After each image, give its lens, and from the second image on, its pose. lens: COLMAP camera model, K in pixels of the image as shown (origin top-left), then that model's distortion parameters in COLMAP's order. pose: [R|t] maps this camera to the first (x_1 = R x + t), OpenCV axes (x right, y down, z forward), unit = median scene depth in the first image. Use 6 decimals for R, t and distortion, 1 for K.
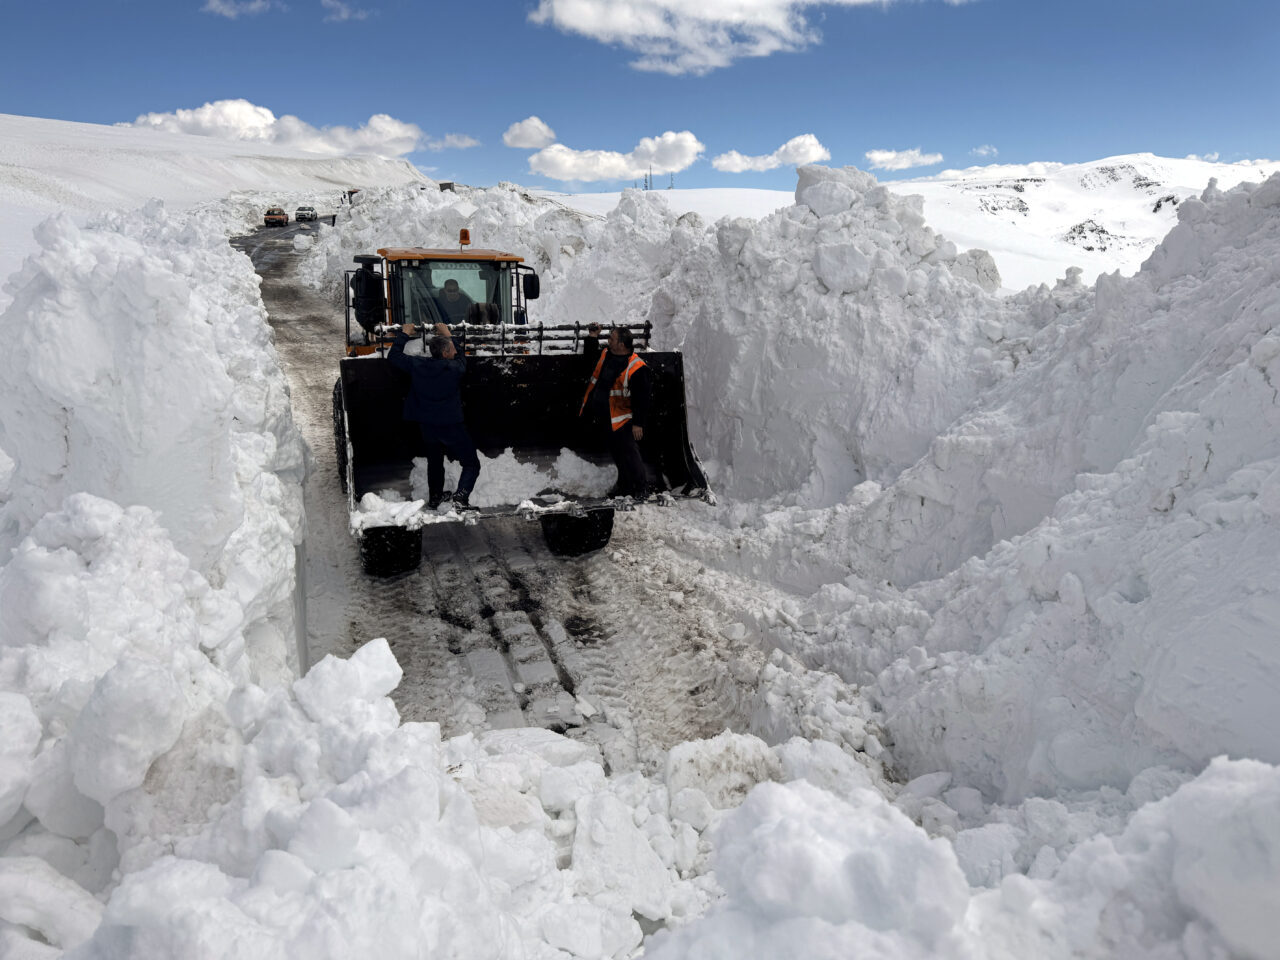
lens RADIAL K [[908.1, 0, 644.9], [0, 908.1, 482.8], [0, 0, 1]] dist [0.049463, -0.050381]
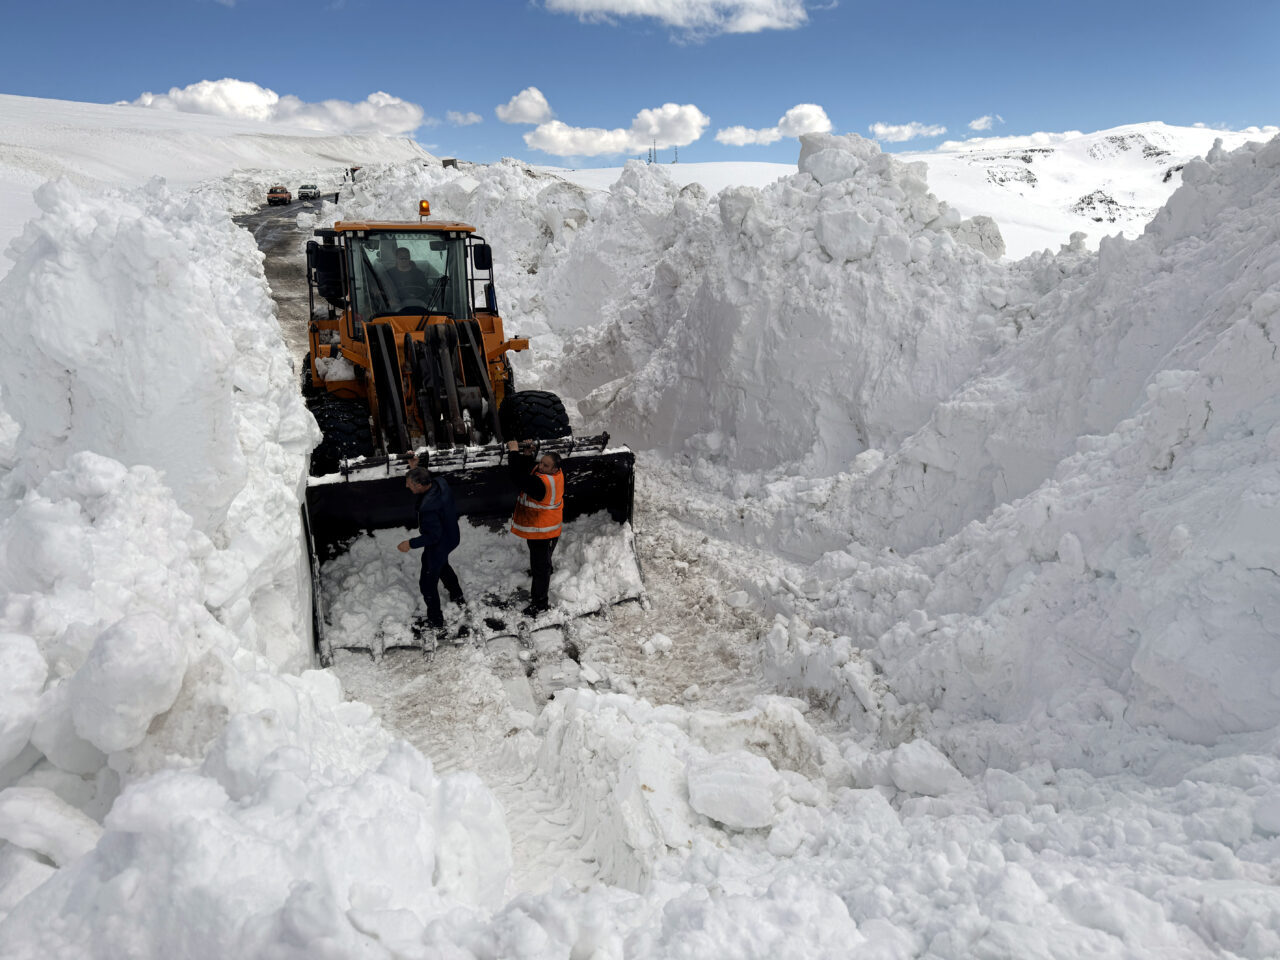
lens RADIAL K [[908.3, 0, 643.6], [0, 908.3, 482.4], [0, 0, 1]] dist [0.039328, -0.036290]
pose [[0.999936, -0.007450, -0.008476, 0.003268], [0.007655, 0.999673, 0.024416, 0.007329], [0.008291, -0.024479, 0.999666, -0.002228]]
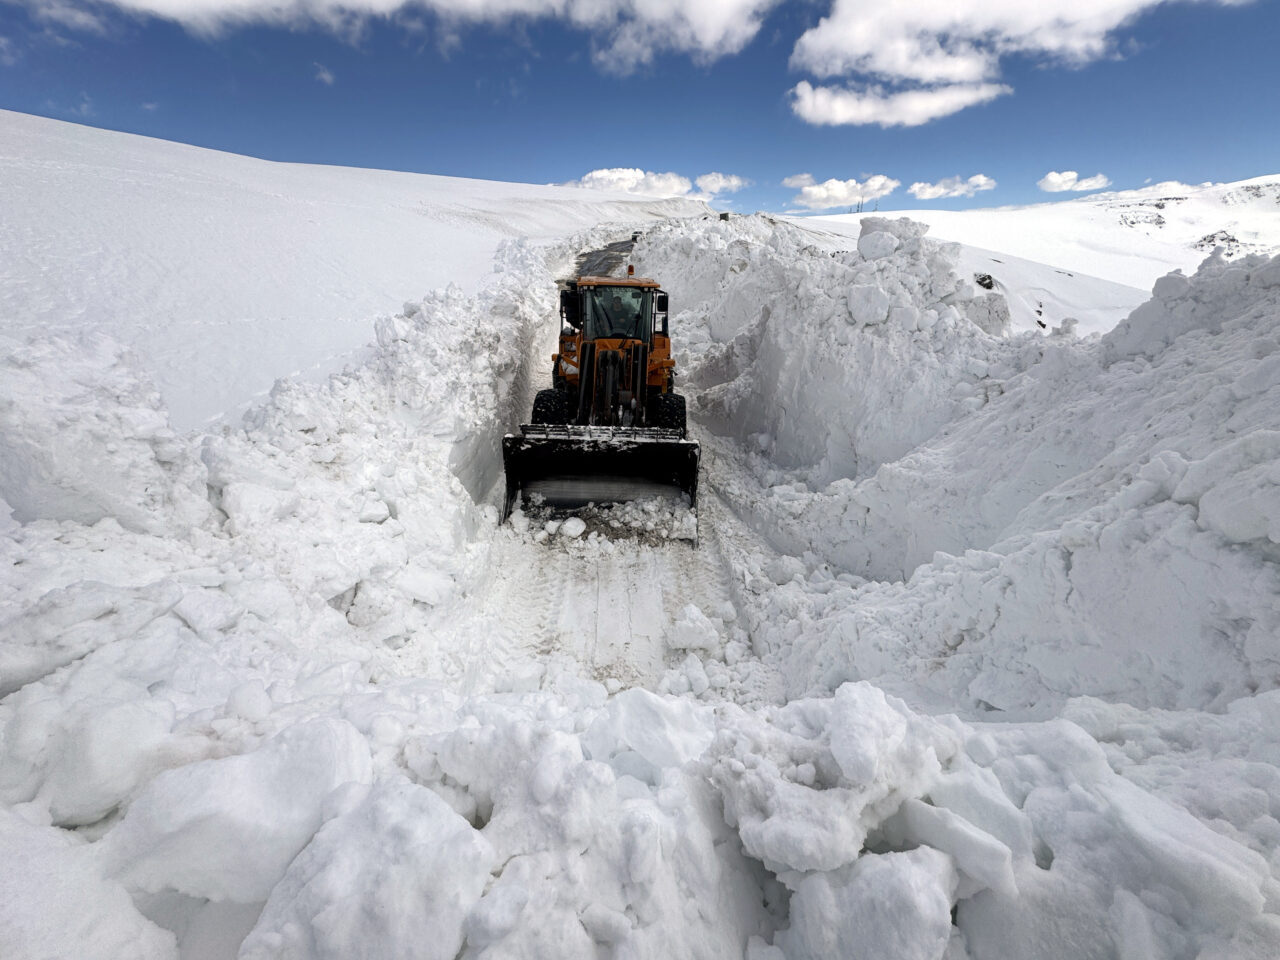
lens RADIAL K [[515.4, 0, 640.7], [0, 515.4, 468.5], [0, 0, 1]] dist [-0.003180, -0.000587]
pose [[0.935770, 0.139212, -0.323966, 0.191971], [-0.090612, 0.982850, 0.160610, -0.101140], [0.340769, -0.120939, 0.932336, 0.194121]]
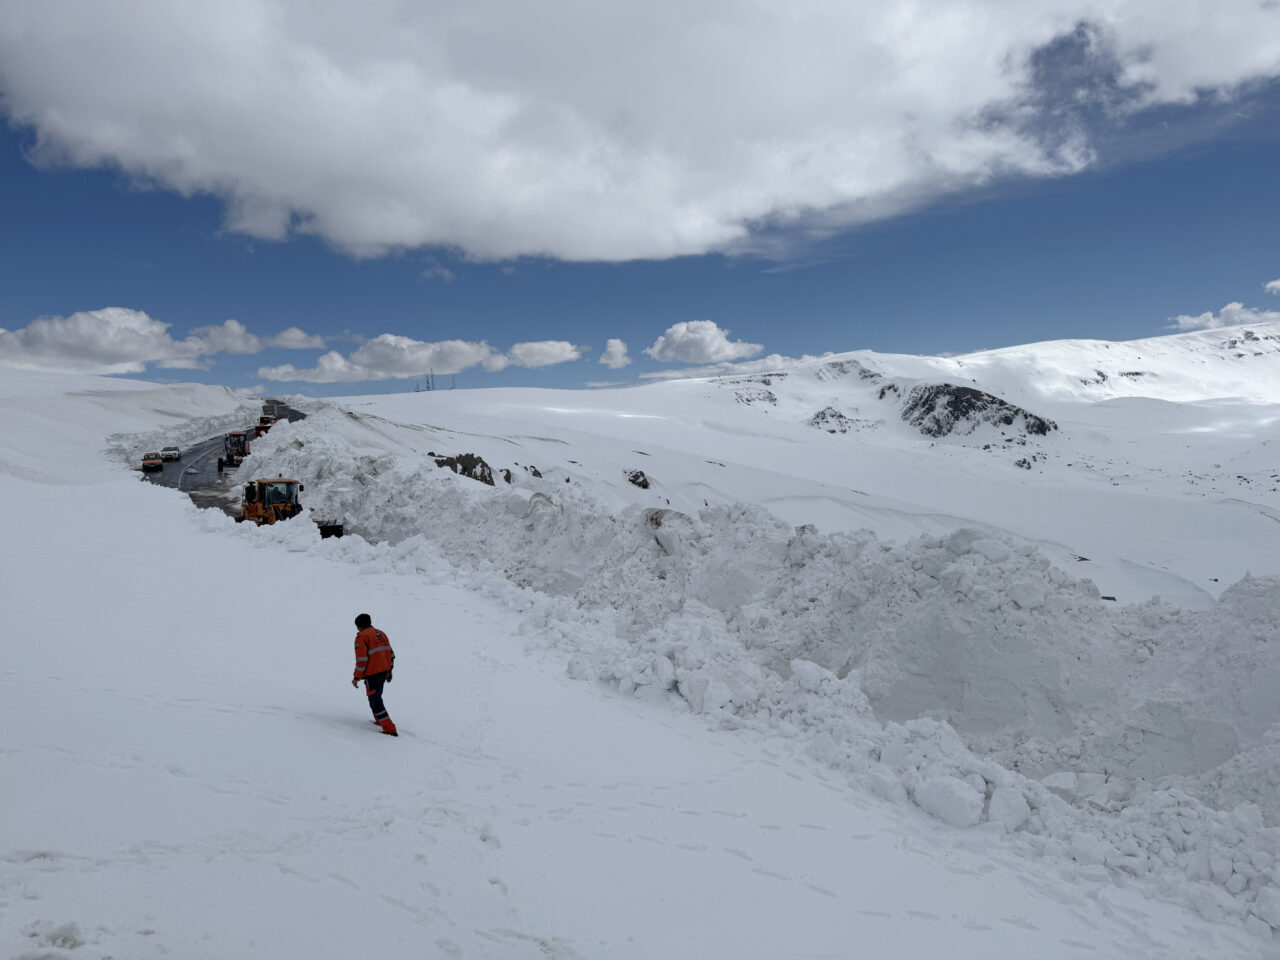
lens RADIAL K [[902.7, 0, 625.3], [0, 902.7, 479.3], [0, 0, 1]] dist [0.185733, -0.332484]
pose [[0.974684, -0.048996, 0.218154, -0.976799], [0.092924, 0.976206, -0.195925, -0.184040], [-0.203363, 0.211236, 0.956045, -0.645380]]
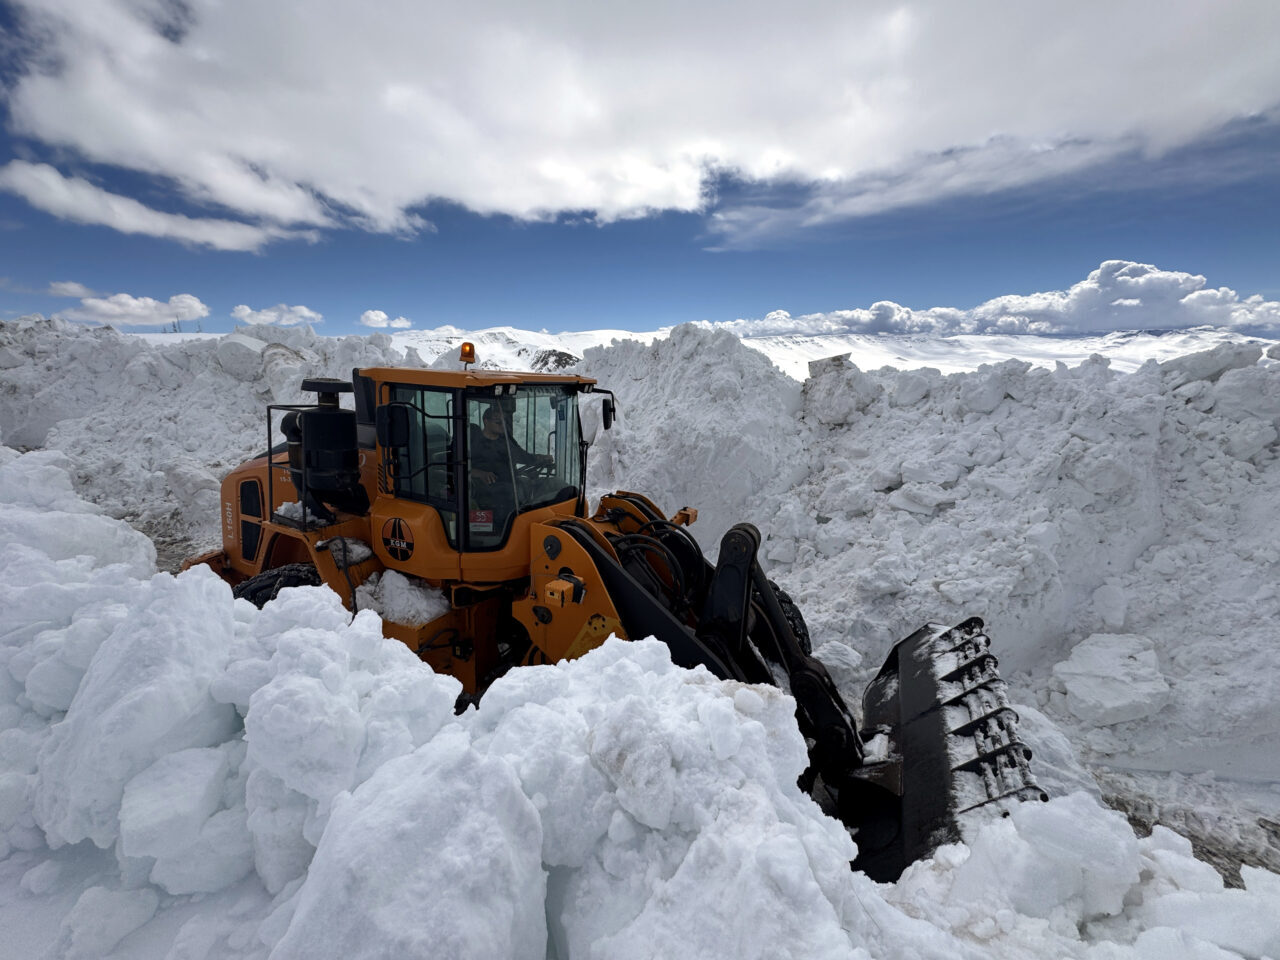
lens RADIAL K [[511.5, 0, 640.0], [0, 511.5, 480.0], [0, 0, 1]] dist [0.000999, 0.000344]
pose [[0.746627, -0.142613, 0.649777, -0.736426], [0.172920, 0.984781, 0.017445, -0.384405], [-0.642376, 0.099334, 0.759925, 1.325390]]
